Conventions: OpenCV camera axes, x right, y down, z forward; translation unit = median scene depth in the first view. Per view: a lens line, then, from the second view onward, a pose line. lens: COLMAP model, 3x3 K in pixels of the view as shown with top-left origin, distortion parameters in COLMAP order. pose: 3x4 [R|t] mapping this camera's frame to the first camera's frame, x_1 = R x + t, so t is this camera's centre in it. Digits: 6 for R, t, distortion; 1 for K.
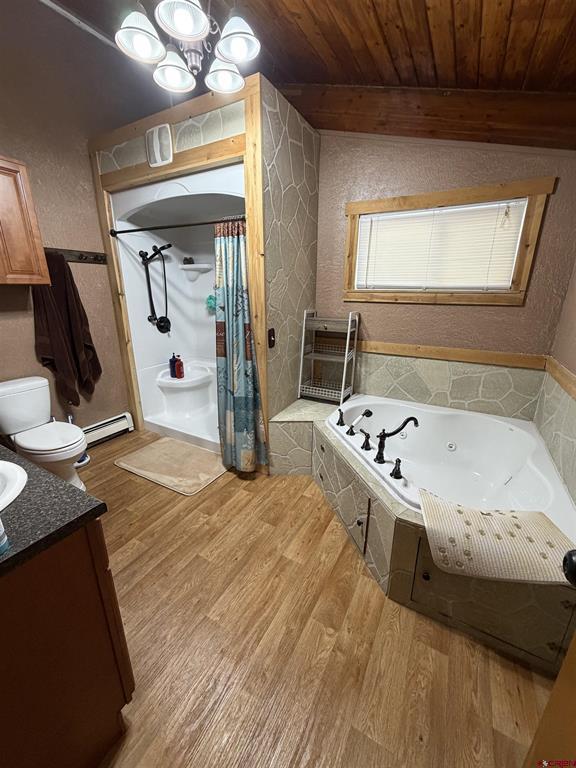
lens RADIAL K [[308.8, 0, 287.7], [0, 308.8, 382.8], [0, 0, 1]] dist [0.000975, 0.000454]
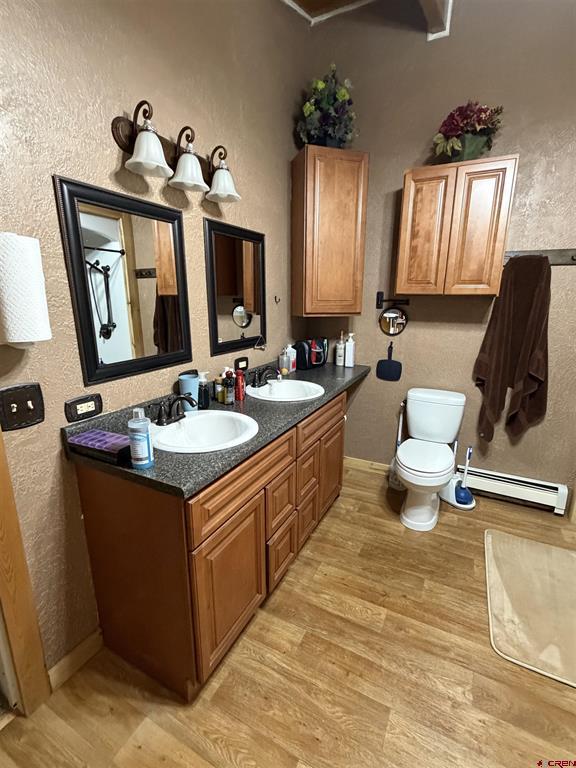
lens RADIAL K [[354.3, 0, 289.0], [0, 354.3, 384.0], [0, 0, 1]] dist [-0.004156, -0.000076]
pose [[0.032191, 0.231216, -0.972370, 0.196087], [-0.301822, 0.929704, 0.211078, -0.120706], [0.952821, 0.286688, 0.099714, 0.420329]]
